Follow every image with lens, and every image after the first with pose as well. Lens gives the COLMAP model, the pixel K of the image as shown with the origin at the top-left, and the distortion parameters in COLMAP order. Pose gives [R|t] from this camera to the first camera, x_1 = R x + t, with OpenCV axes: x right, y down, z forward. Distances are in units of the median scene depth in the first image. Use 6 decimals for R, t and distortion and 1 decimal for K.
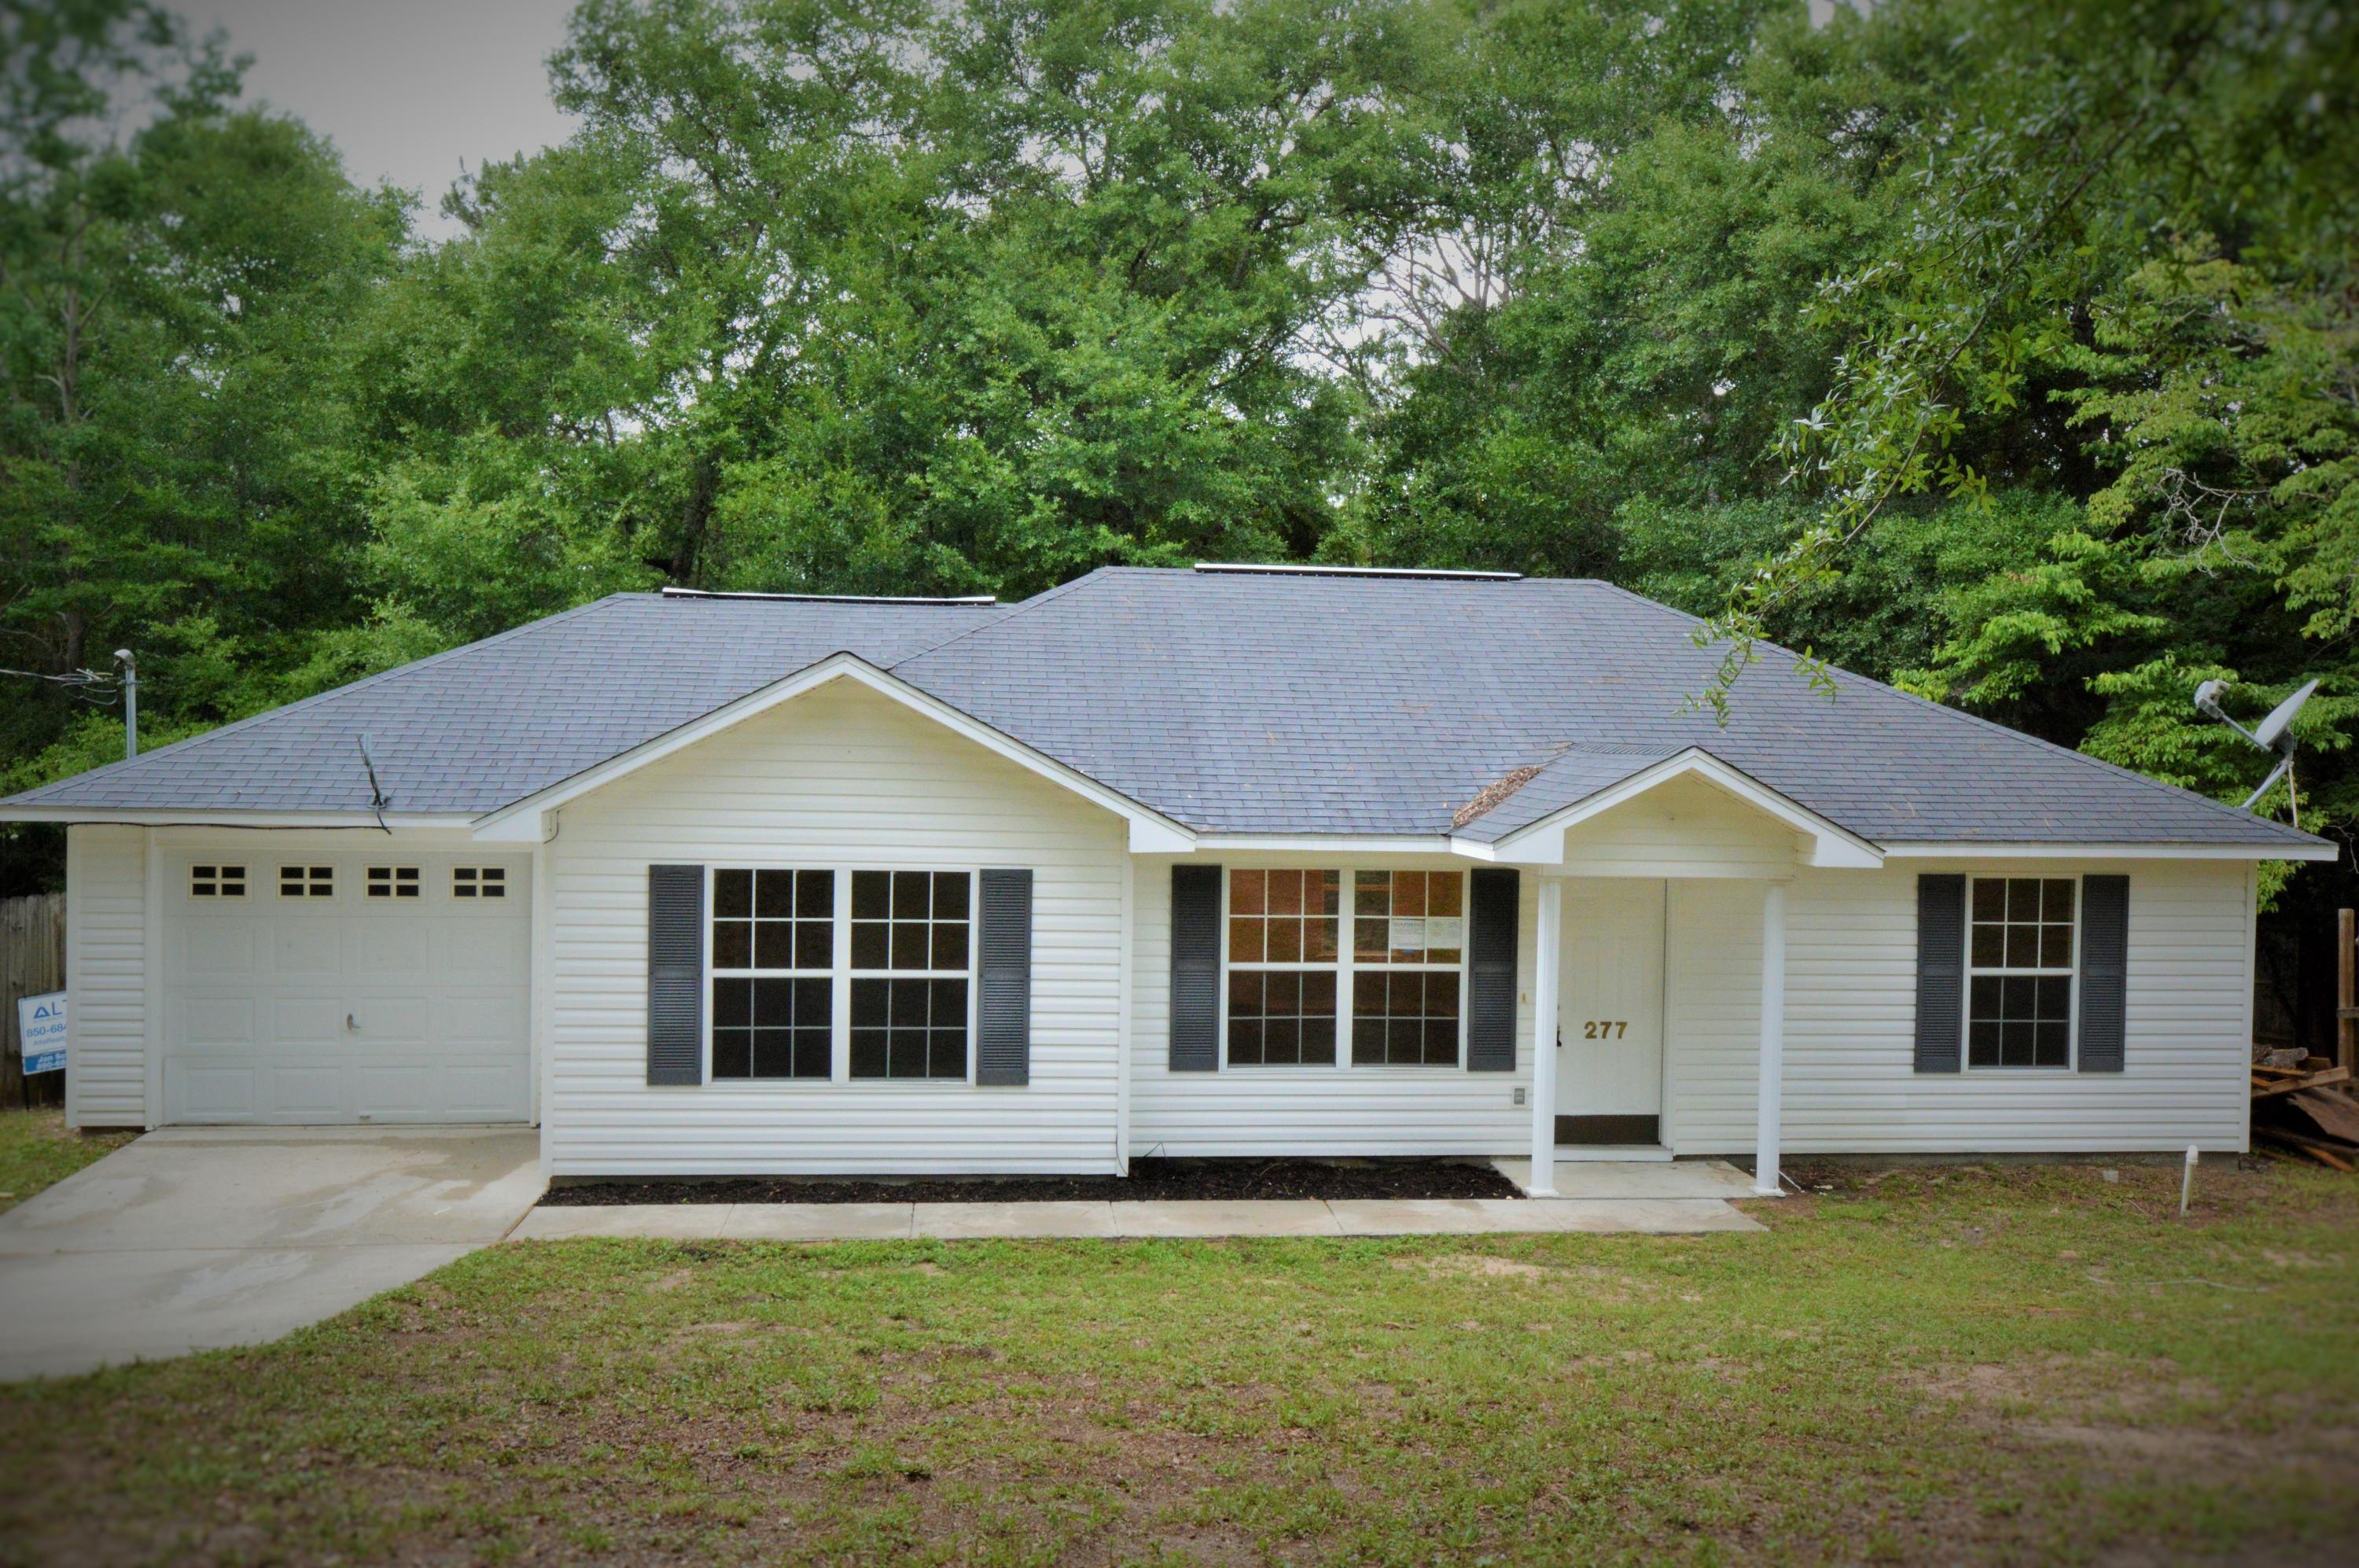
lens RADIAL K [[2015.7, 0, 1179.5], [0, 2015.7, 784.0], [0, 0, 1]] dist [0.009989, 0.017621]
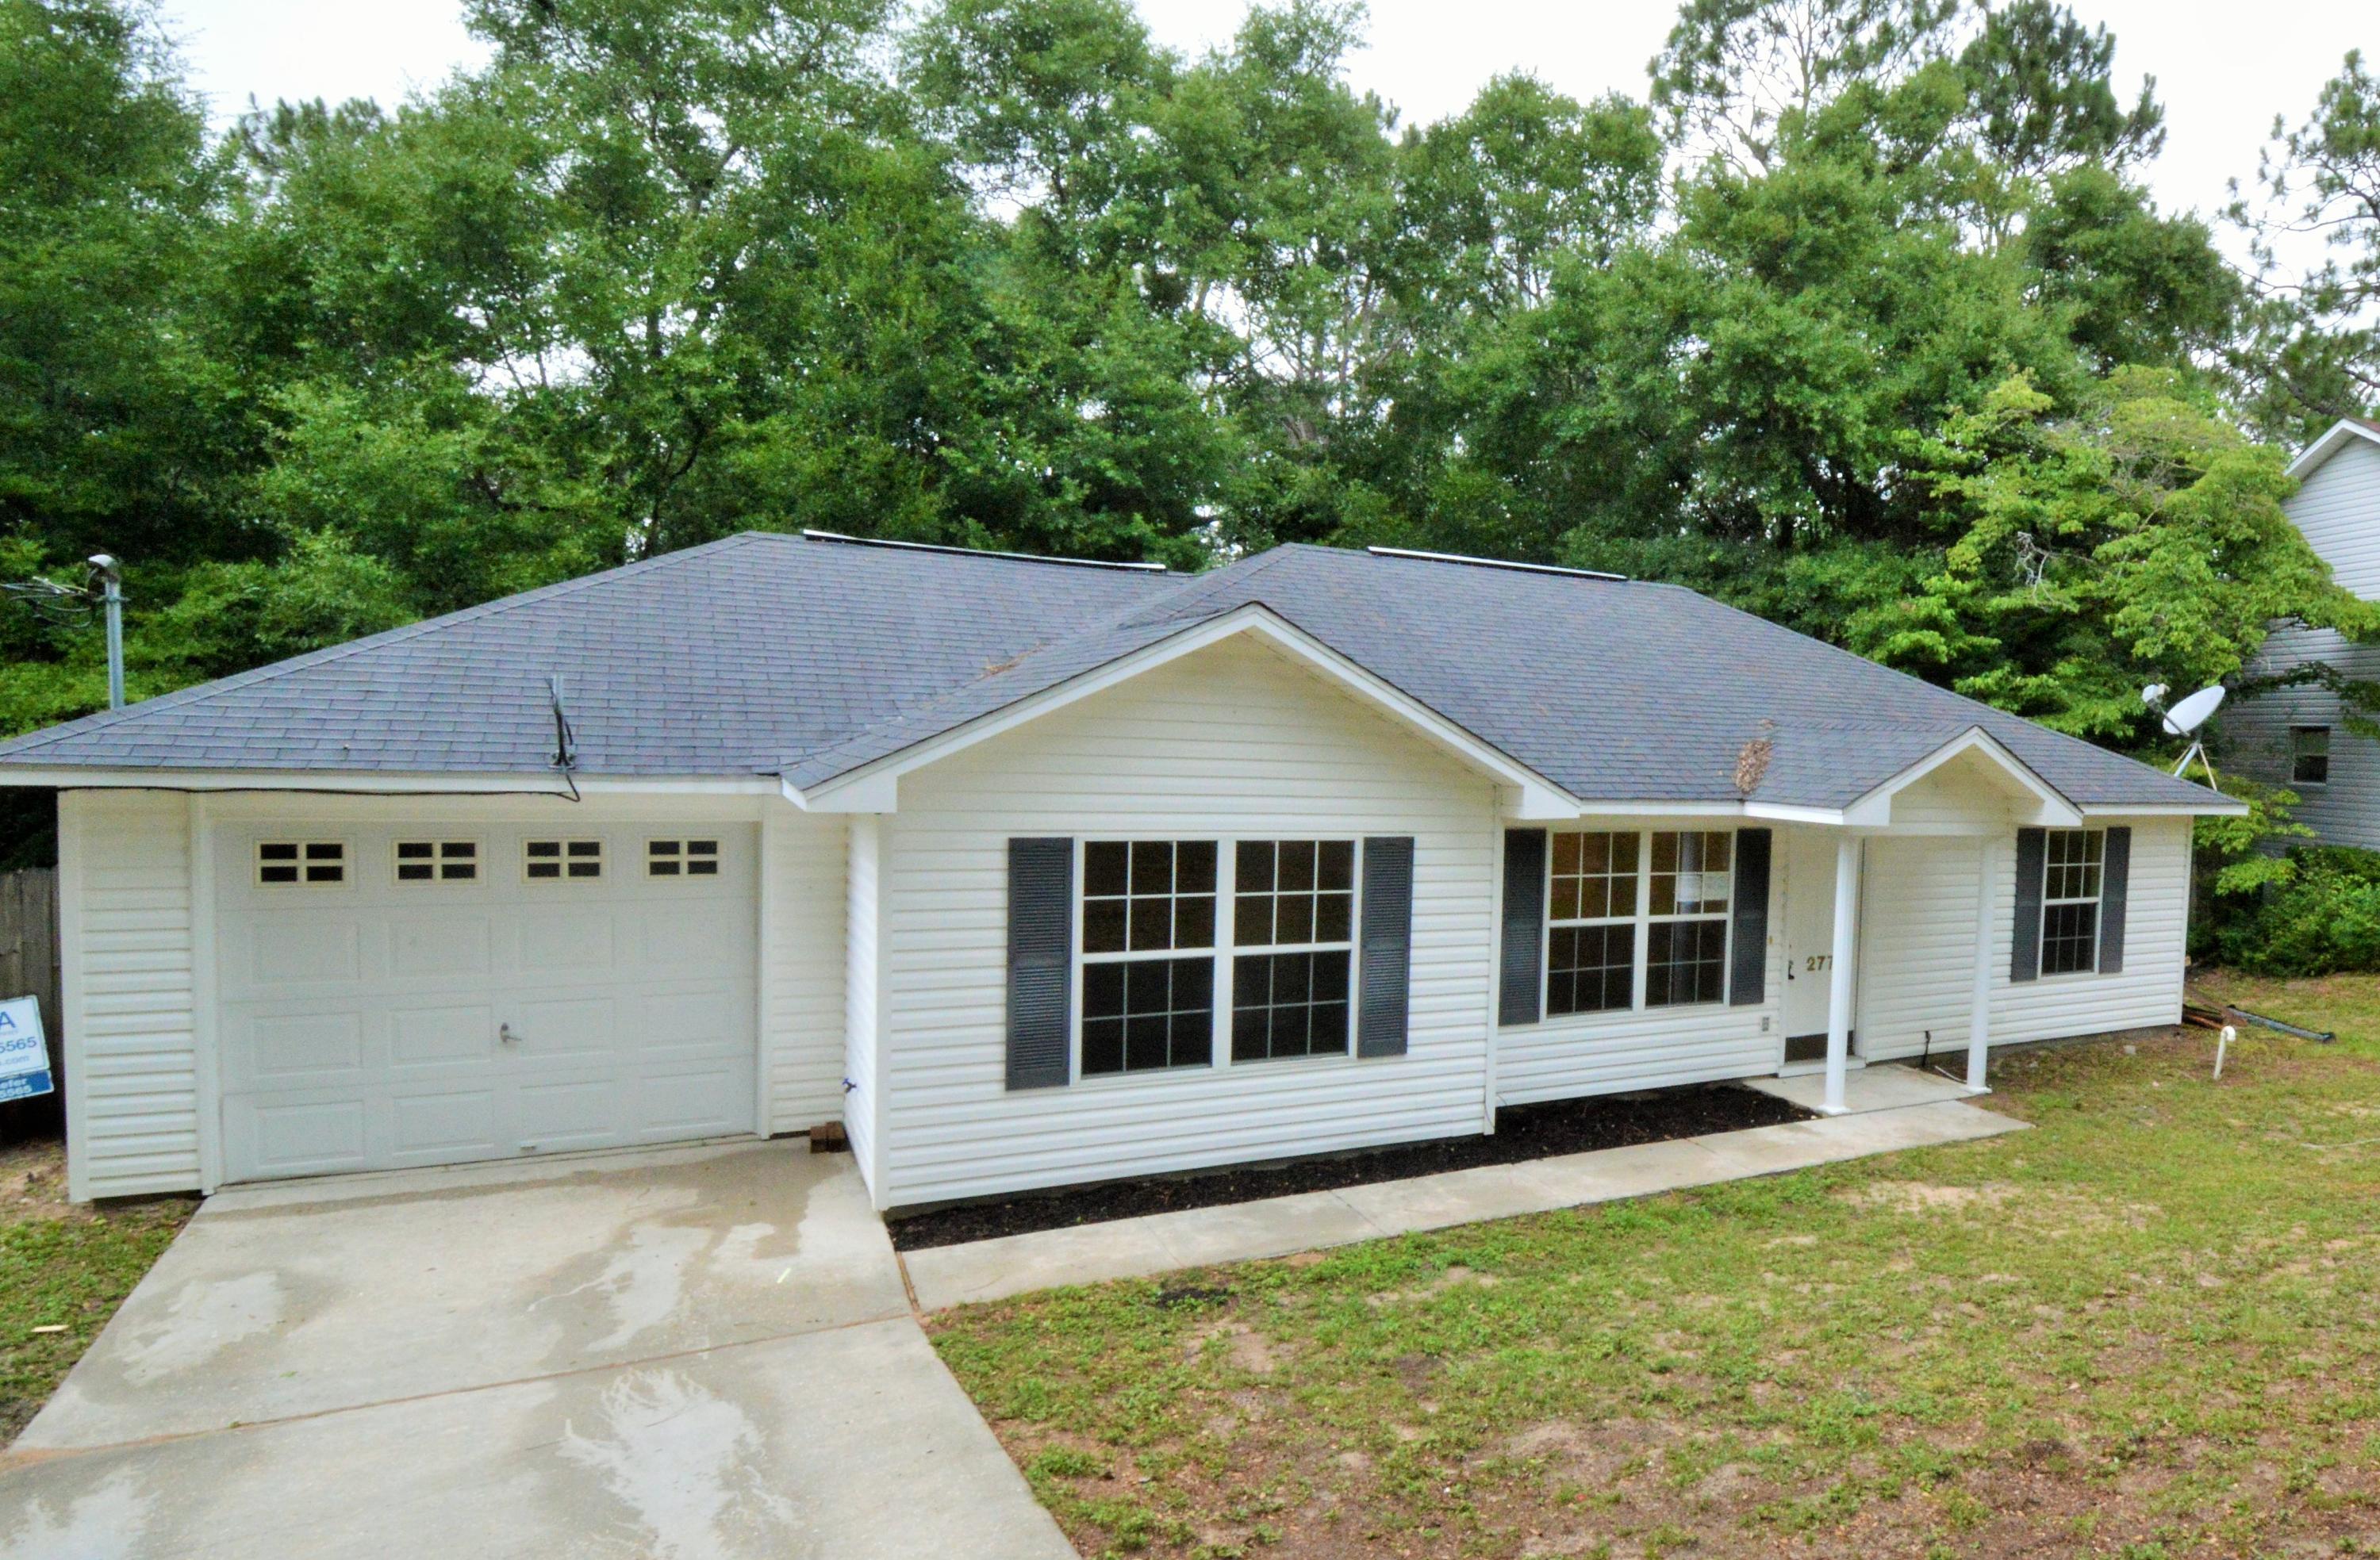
lens RADIAL K [[1288.8, 0, 1194.0], [0, 1288.8, 806.2], [0, 0, 1]] dist [-0.001008, -0.023256]
pose [[0.897051, -0.008240, 0.441849, -0.438712], [-0.012238, 0.998979, 0.043477, 0.001426], [-0.441757, -0.044409, 0.896035, 0.474300]]
